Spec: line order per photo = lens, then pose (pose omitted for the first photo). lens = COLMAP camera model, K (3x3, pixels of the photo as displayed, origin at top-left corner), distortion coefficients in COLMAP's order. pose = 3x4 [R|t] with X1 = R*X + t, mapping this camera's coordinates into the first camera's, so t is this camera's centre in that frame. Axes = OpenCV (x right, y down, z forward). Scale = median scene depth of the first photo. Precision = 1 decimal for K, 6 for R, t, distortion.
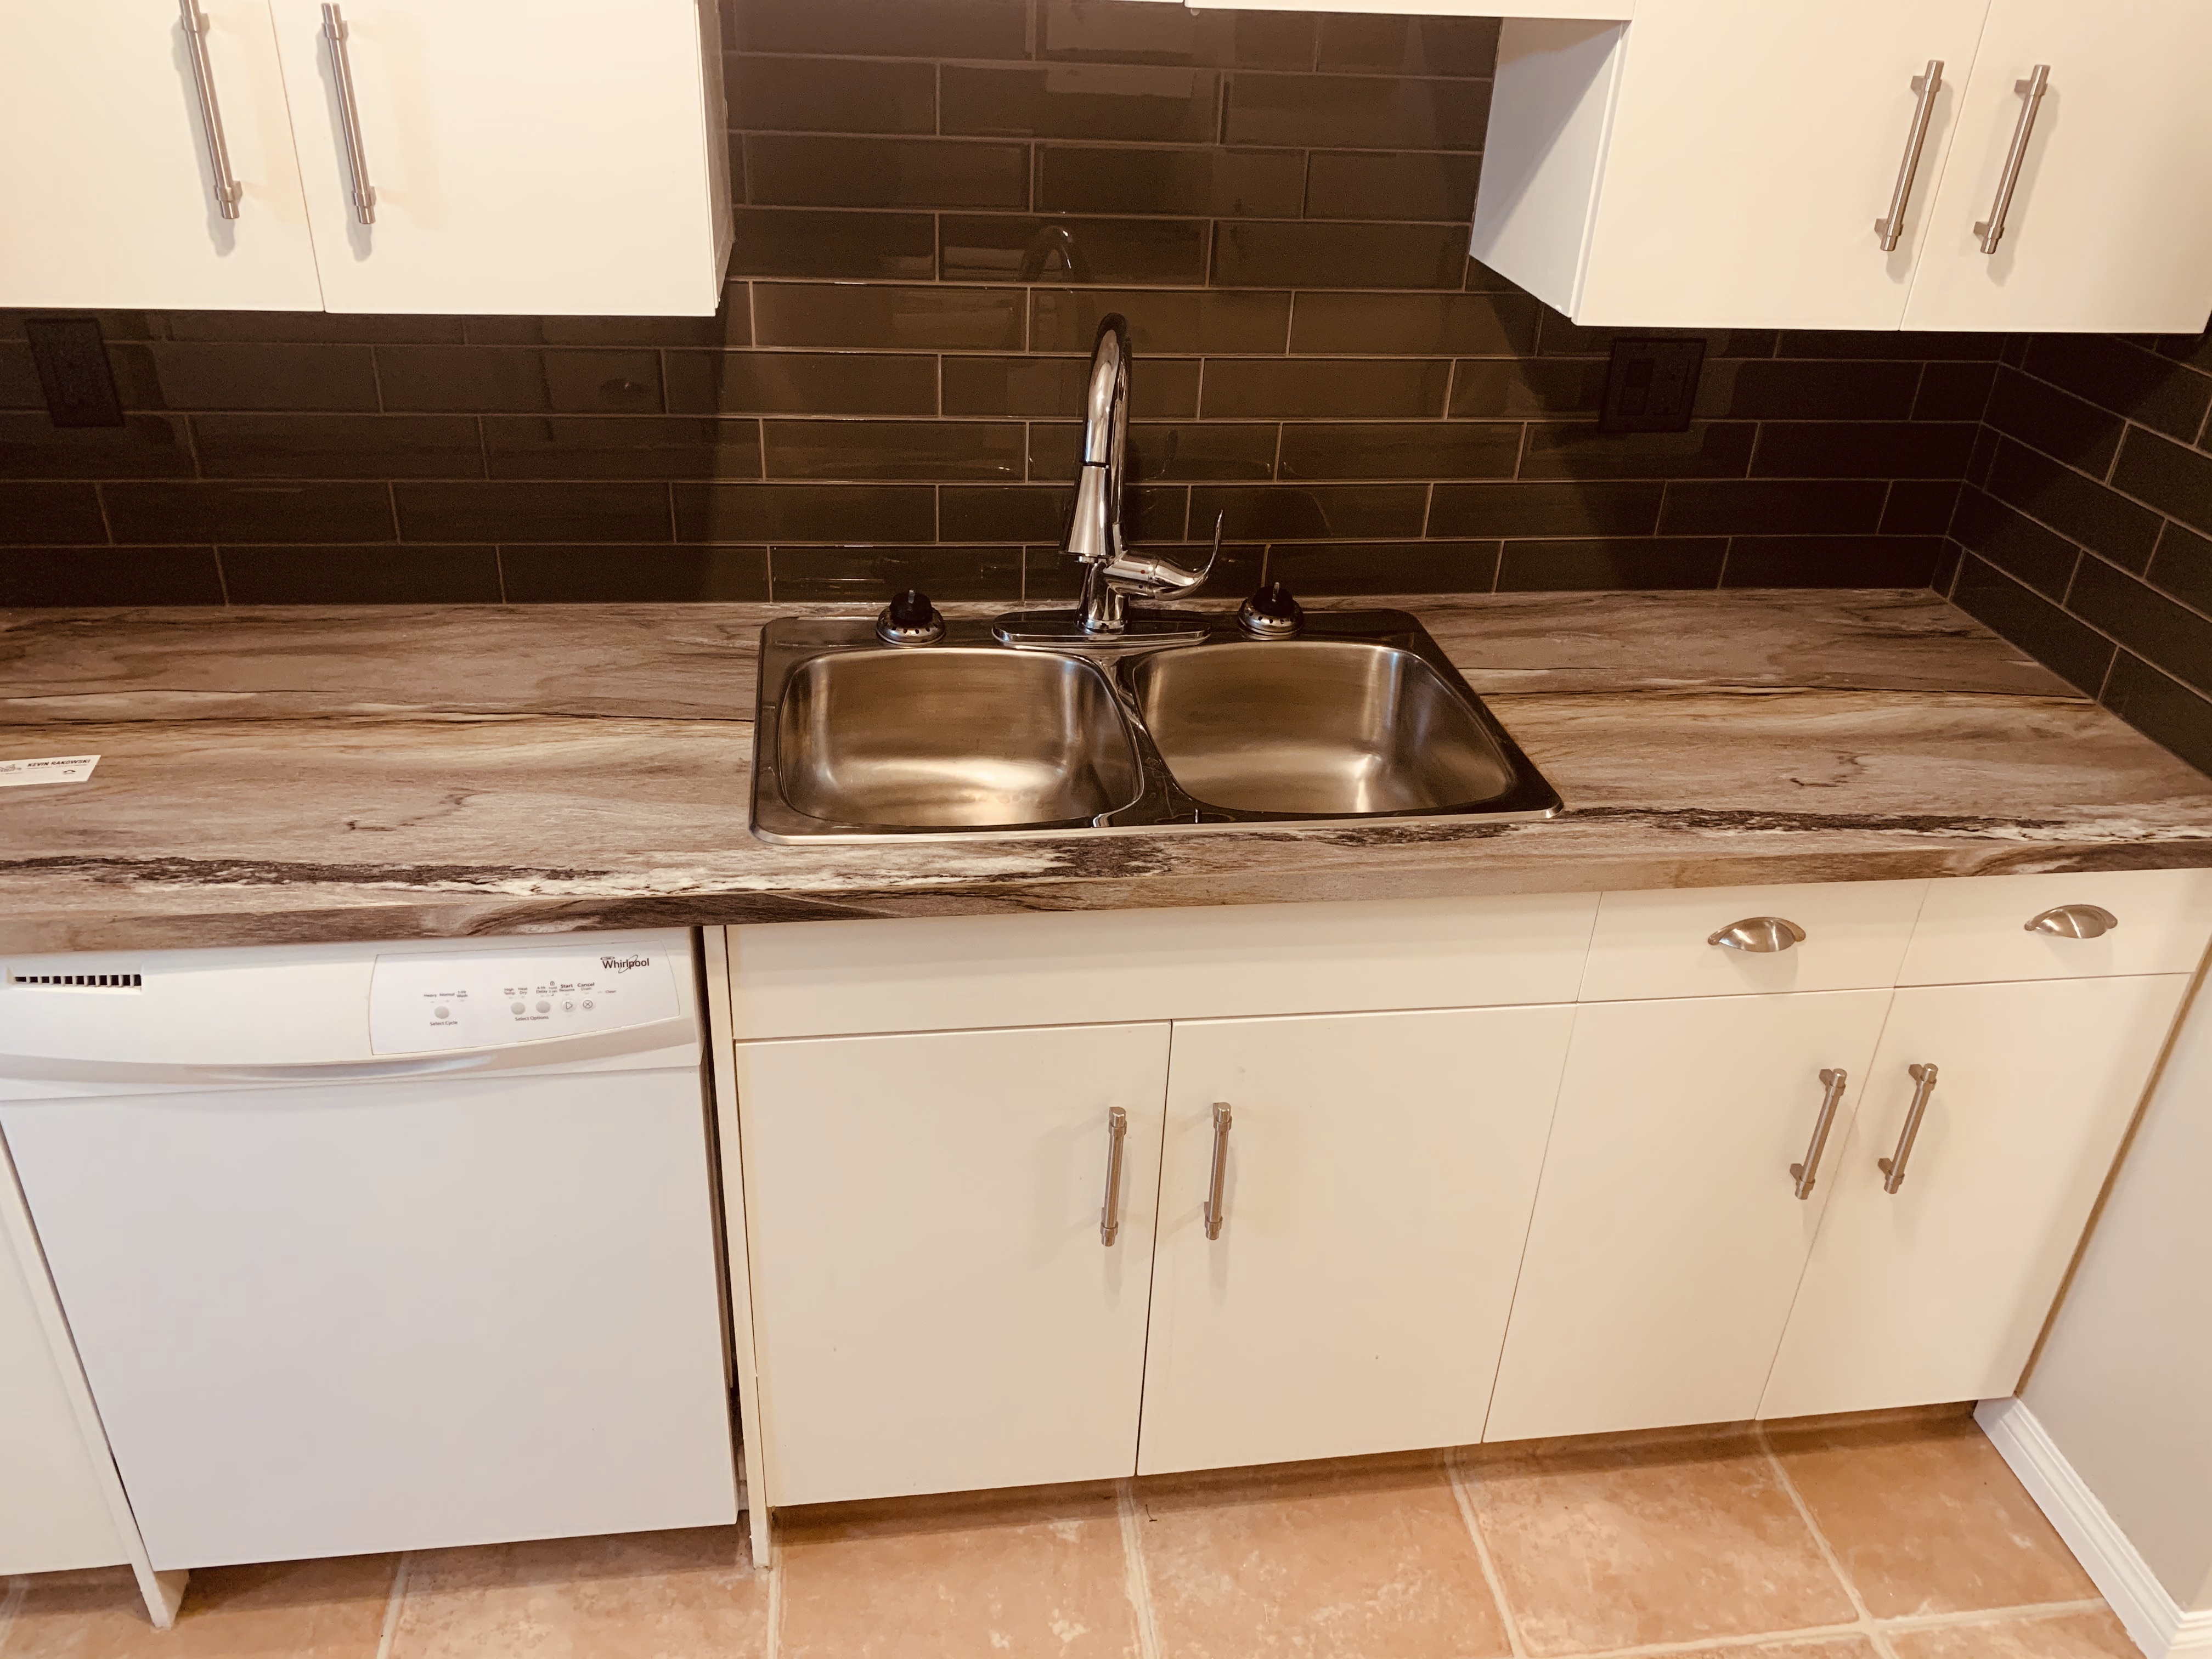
lens RADIAL K [[1742.7, 0, 1106.0], [0, 1742.7, 829.5], [0, 0, 1]] dist [0.064138, -0.087027]
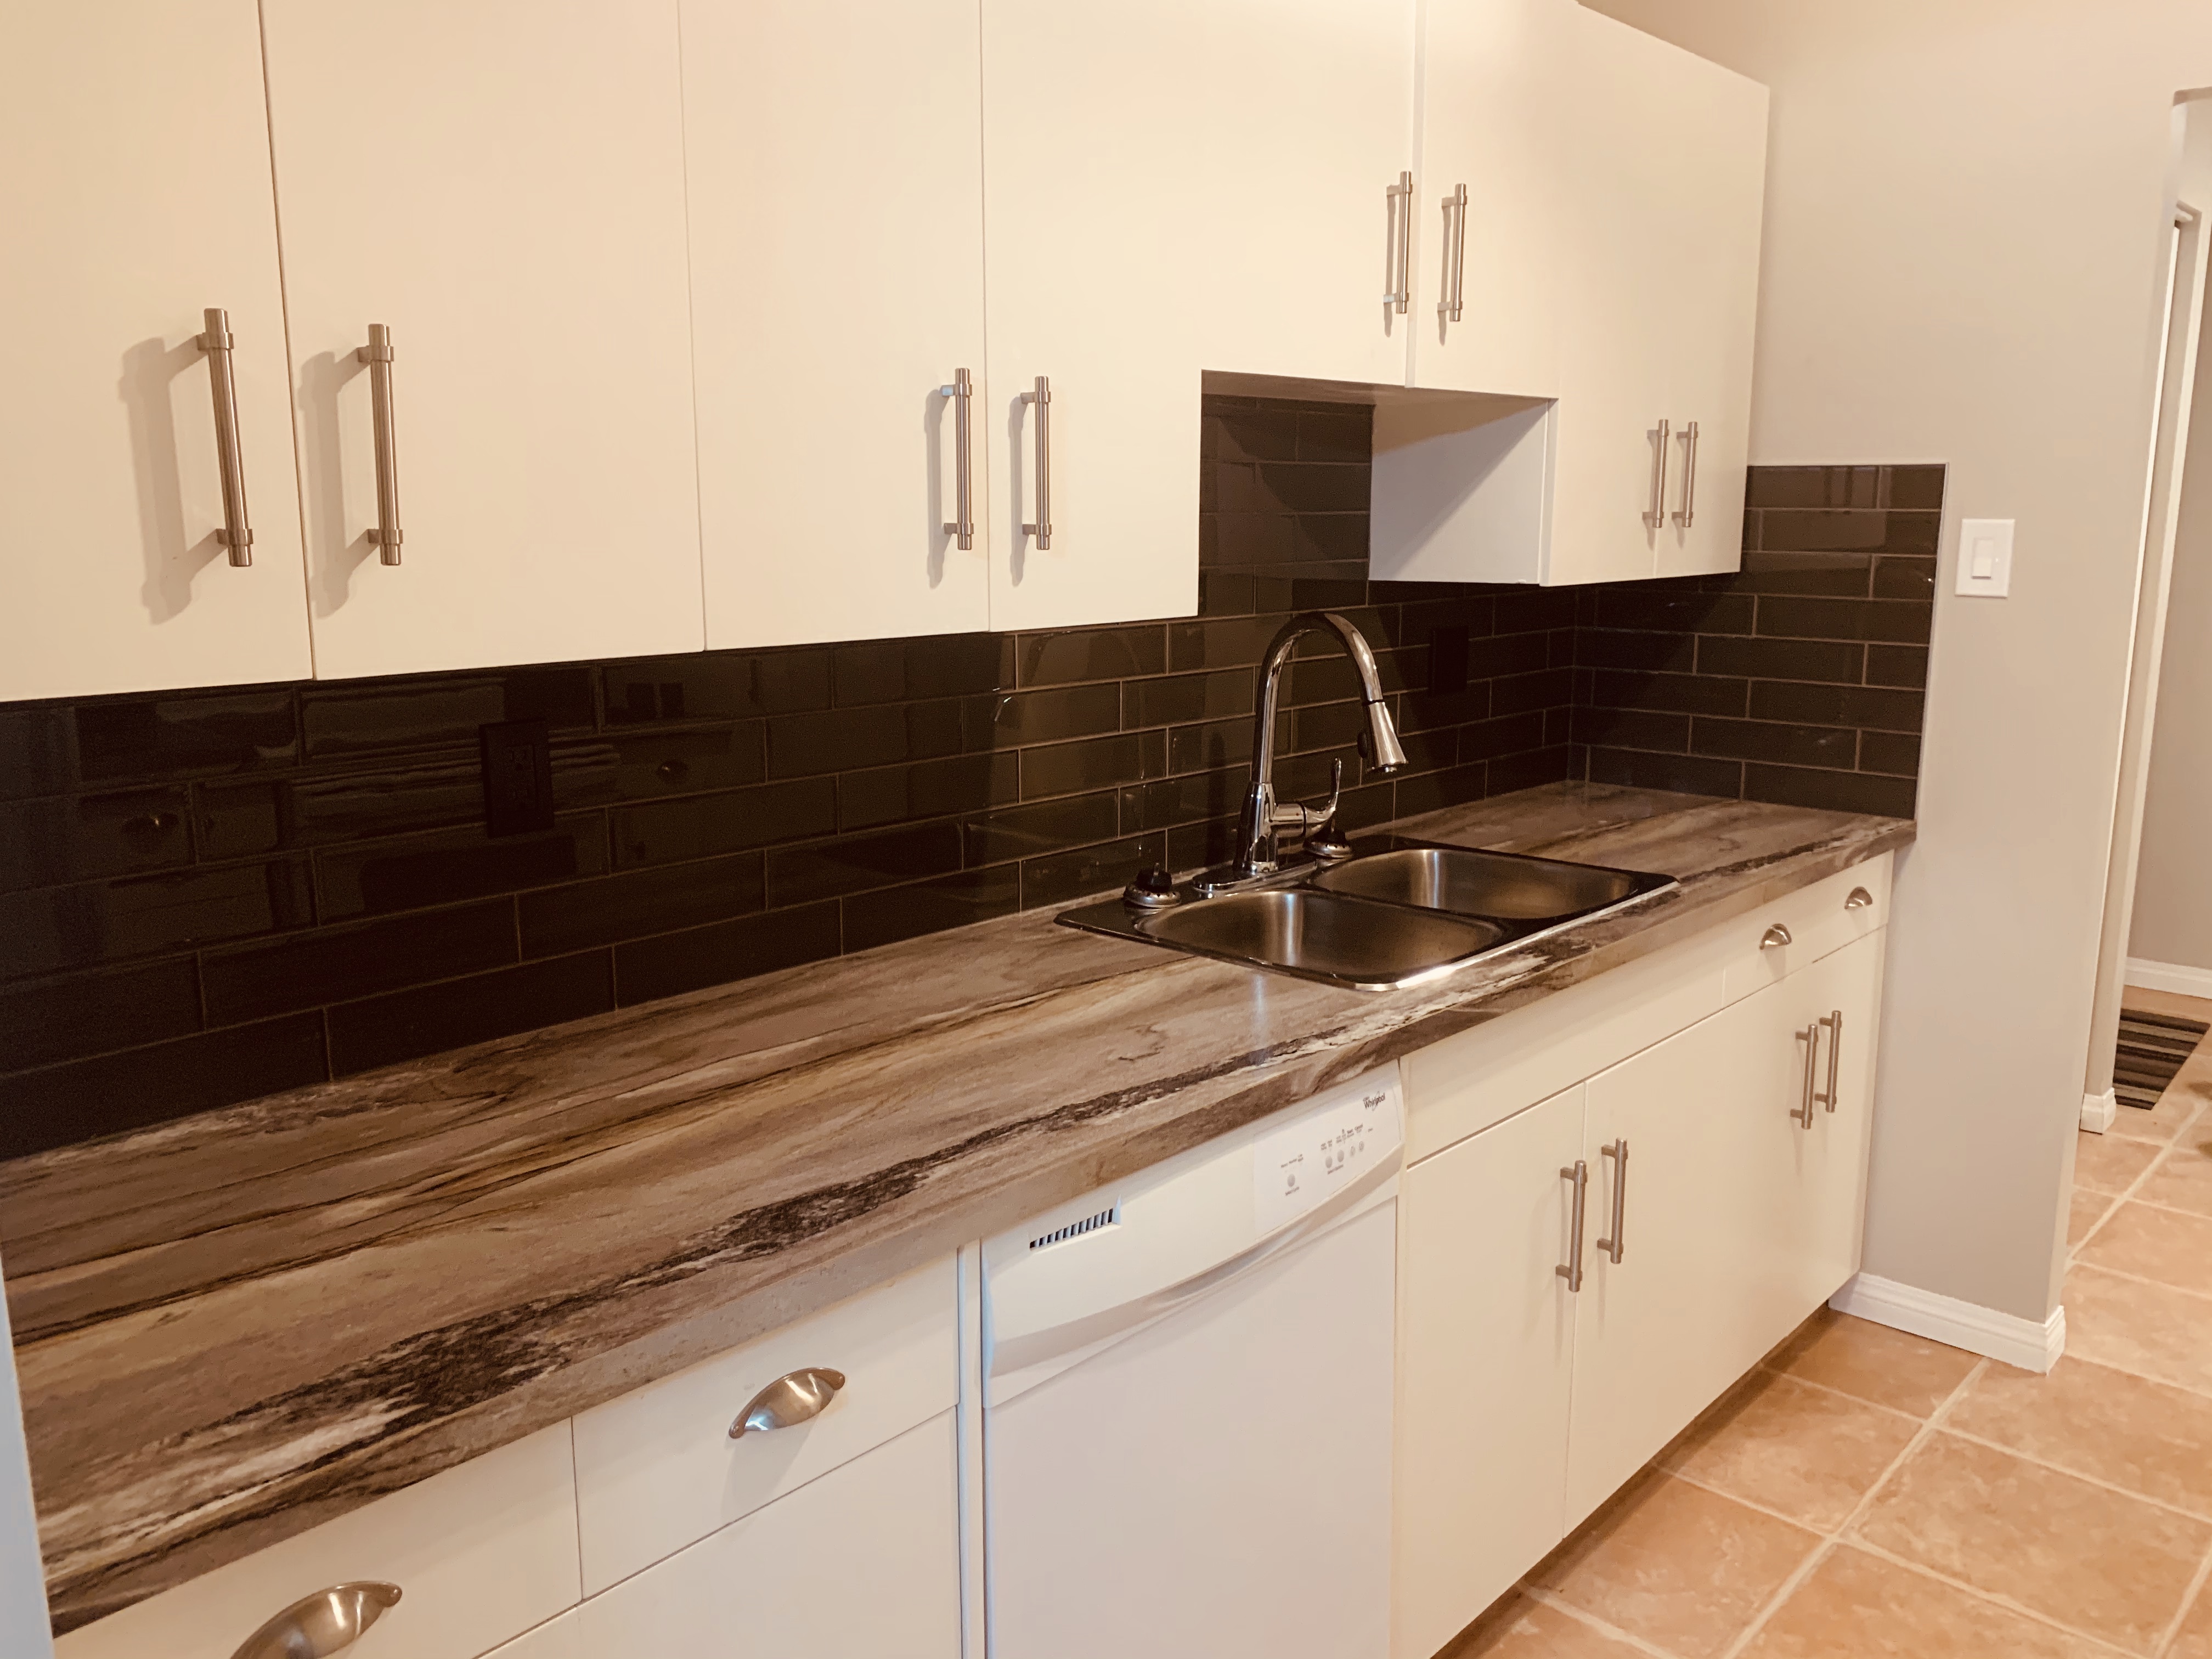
lens RADIAL K [[1742.7, 0, 1106.0], [0, 1742.7, 829.5], [0, 0, 1]] dist [0.064138, -0.087027]
pose [[0.768999, -0.164210, 0.617799, -0.965322], [0.348542, 0.917859, -0.189879, 0.060366], [-0.535872, 0.361345, 0.763067, 0.120136]]
